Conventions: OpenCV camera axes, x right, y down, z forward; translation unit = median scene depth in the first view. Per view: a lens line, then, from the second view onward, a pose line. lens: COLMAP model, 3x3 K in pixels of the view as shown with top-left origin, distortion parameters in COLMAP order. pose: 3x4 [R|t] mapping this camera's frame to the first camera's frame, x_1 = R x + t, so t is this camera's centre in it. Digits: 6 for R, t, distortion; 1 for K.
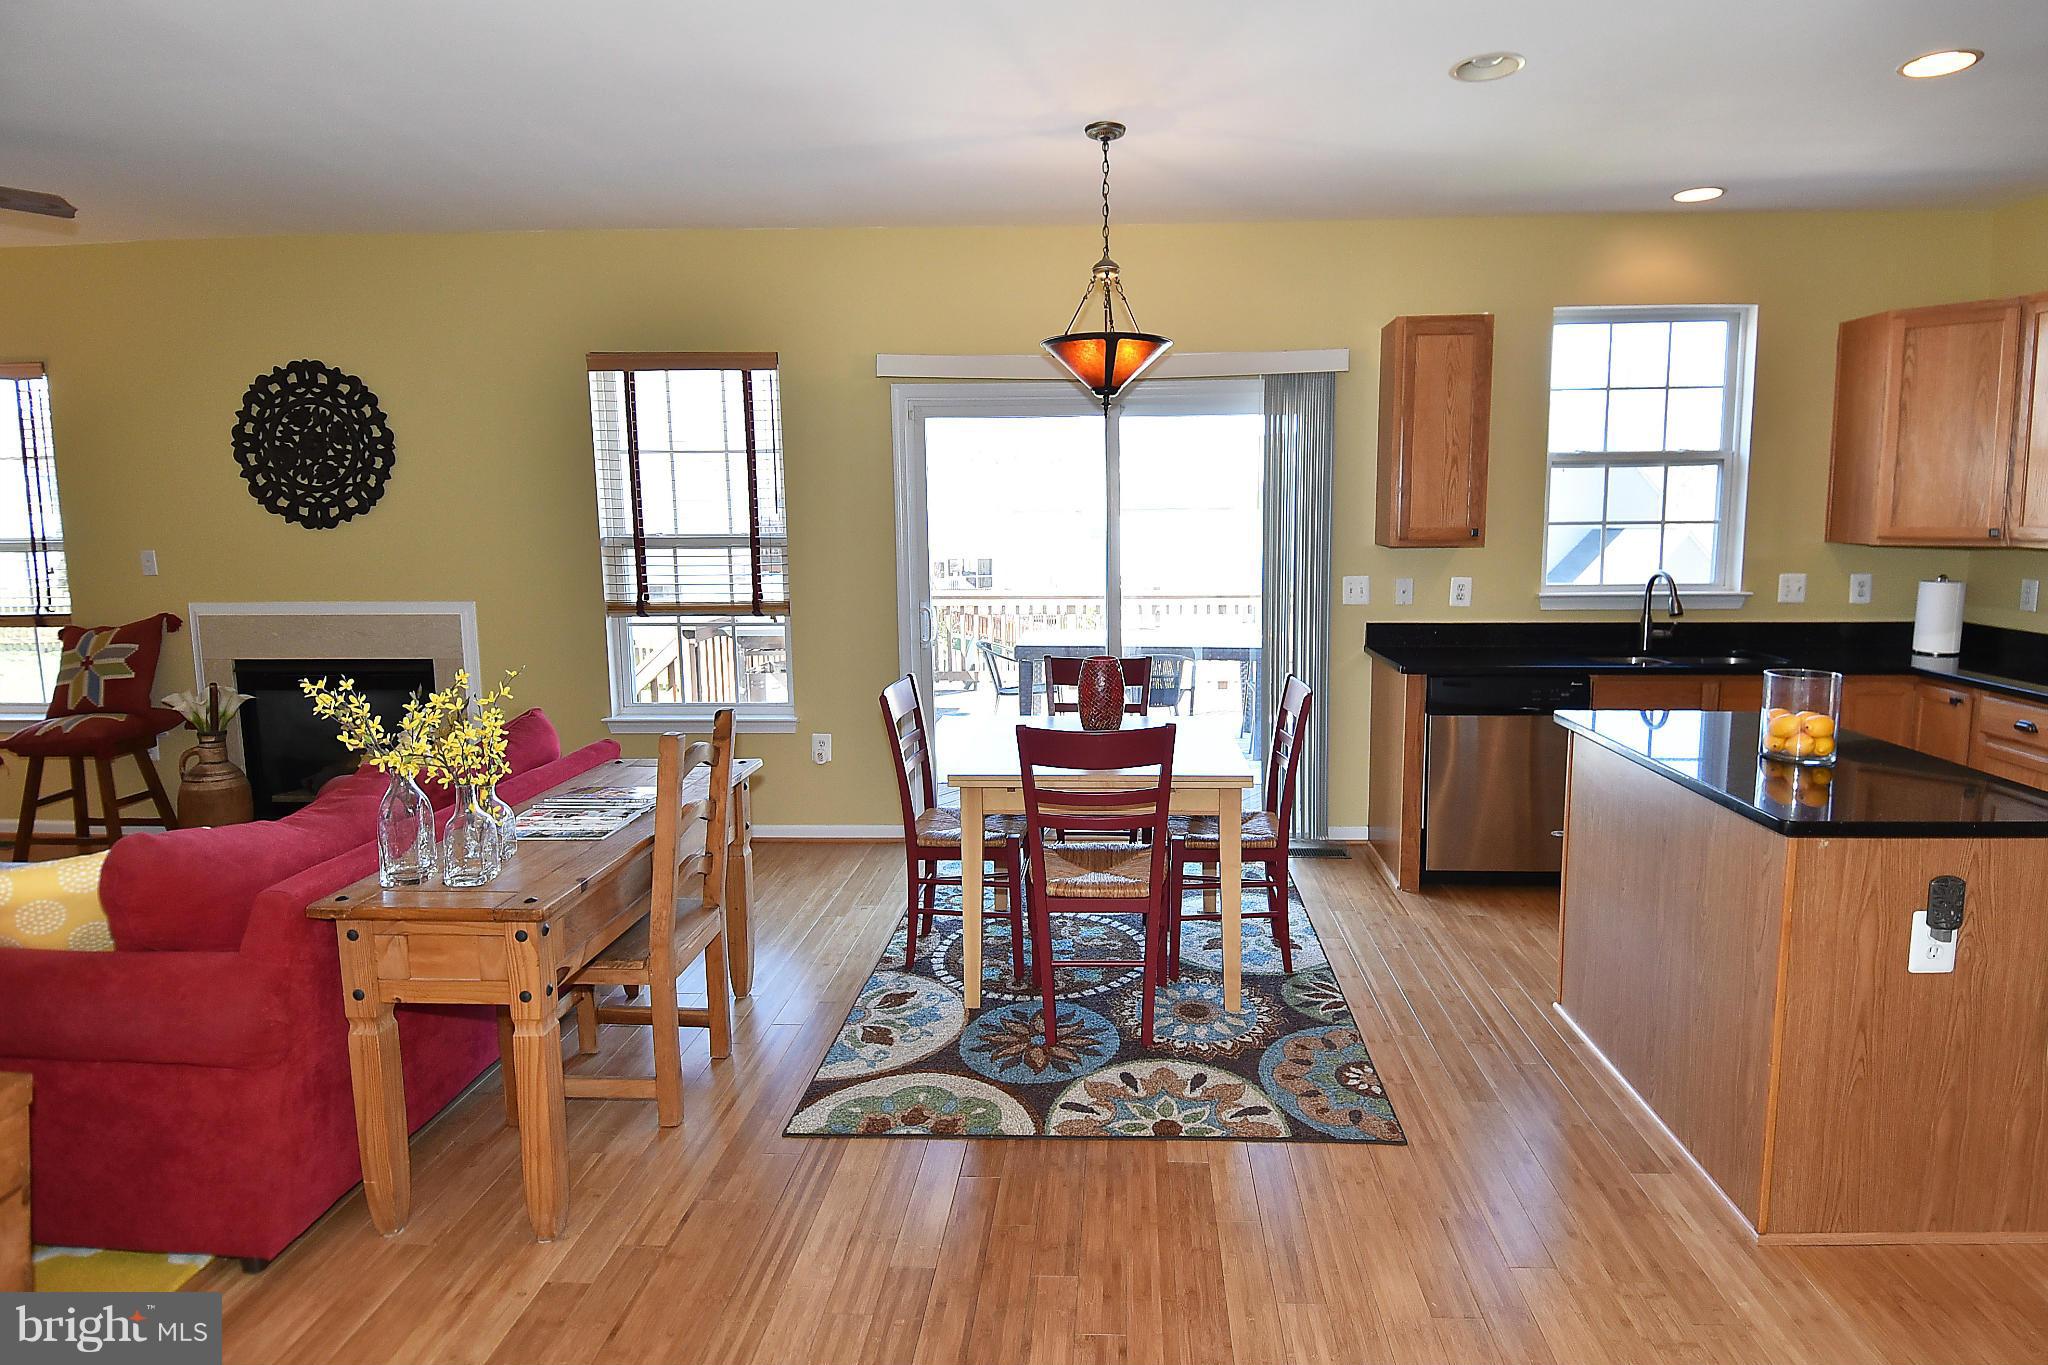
lens RADIAL K [[1075.5, 0, 1085.7], [0, 1075.5, 640.4], [0, 0, 1]] dist [0.057067, -0.060038]
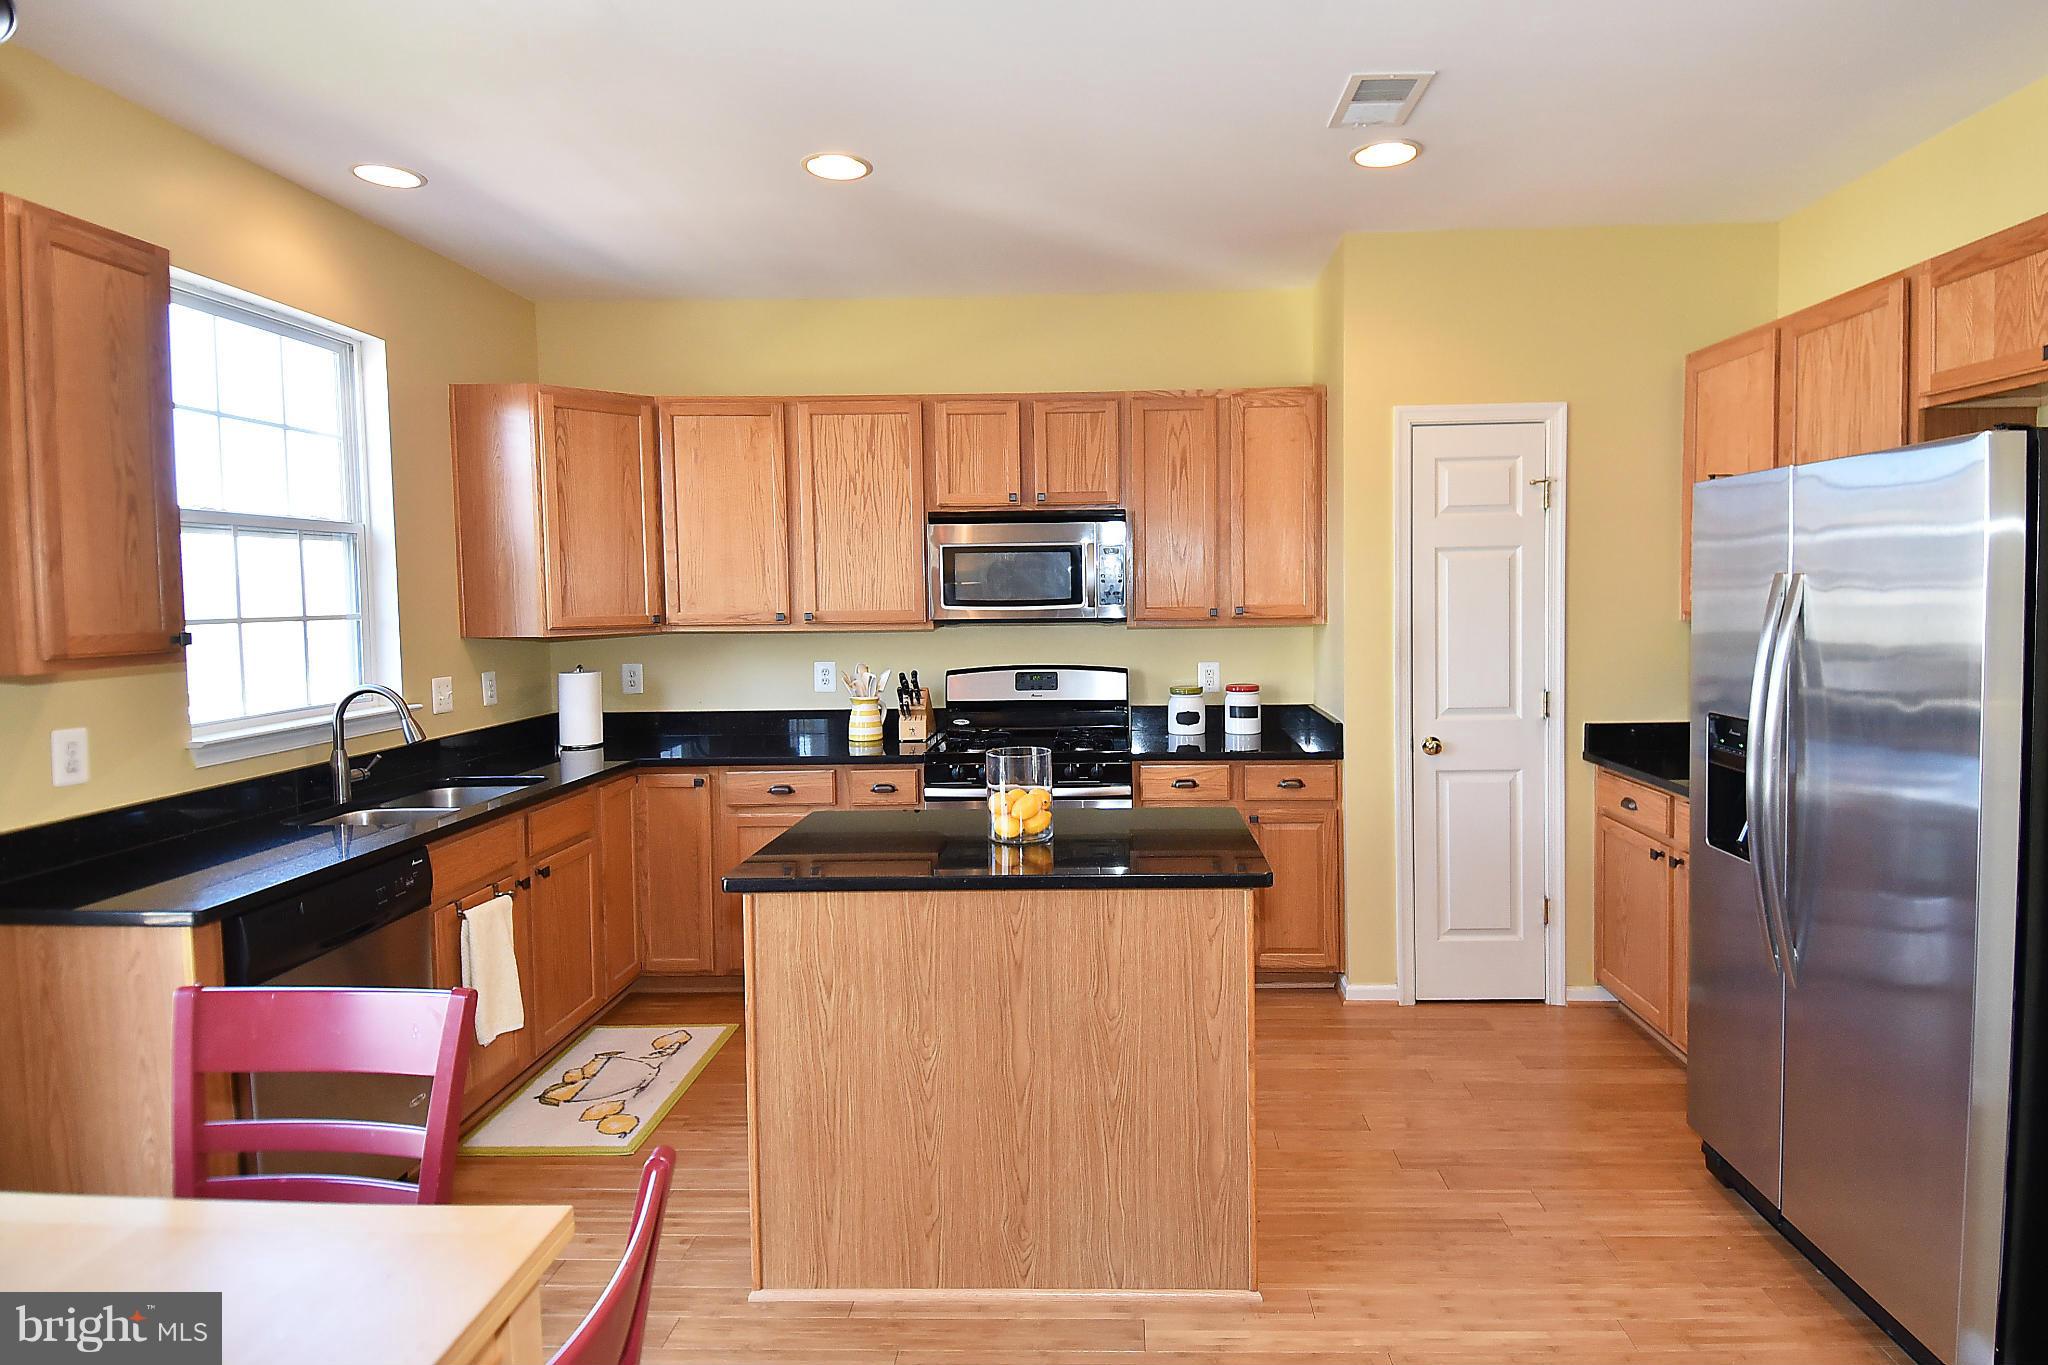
lens RADIAL K [[1075.5, 0, 1085.7], [0, 1075.5, 640.4], [0, 0, 1]] dist [0.057067, -0.060038]
pose [[-0.017892, -0.037838, 0.999124, -0.180995], [0.134548, 0.990103, 0.039905, -0.056880], [-0.990746, 0.135144, -0.012624, 0.532442]]
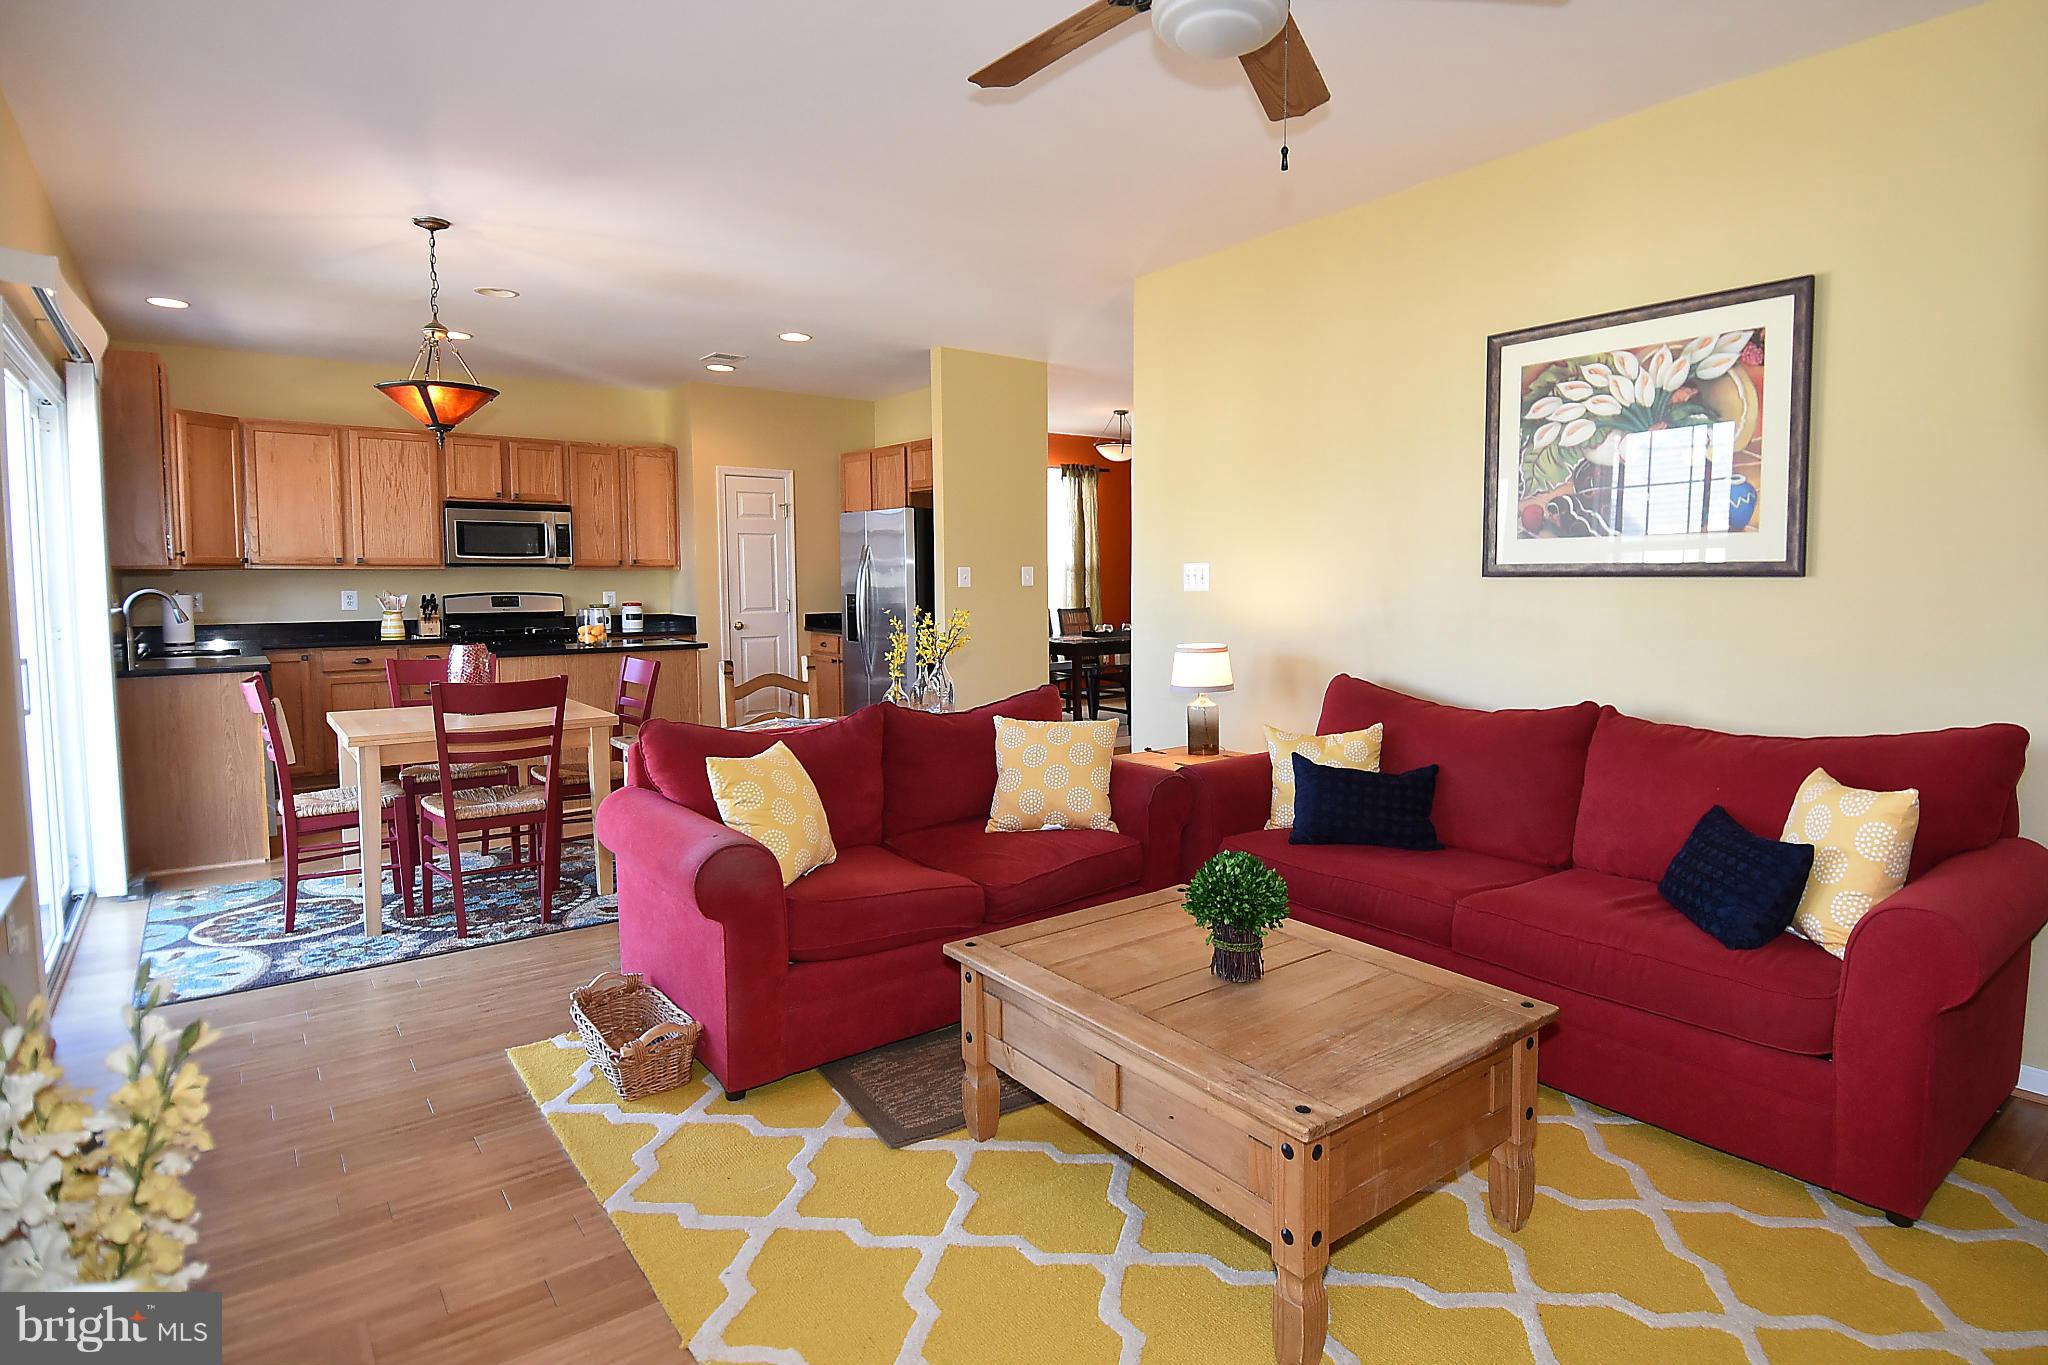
lens RADIAL K [[1075.5, 0, 1085.7], [0, 1075.5, 640.4], [0, 0, 1]] dist [0.057067, -0.060038]
pose [[-0.651788, -0.038447, 0.757426, -1.068429], [0.097942, 0.986084, 0.134336, -0.066755], [-0.752050, 0.161742, -0.638952, 0.975034]]
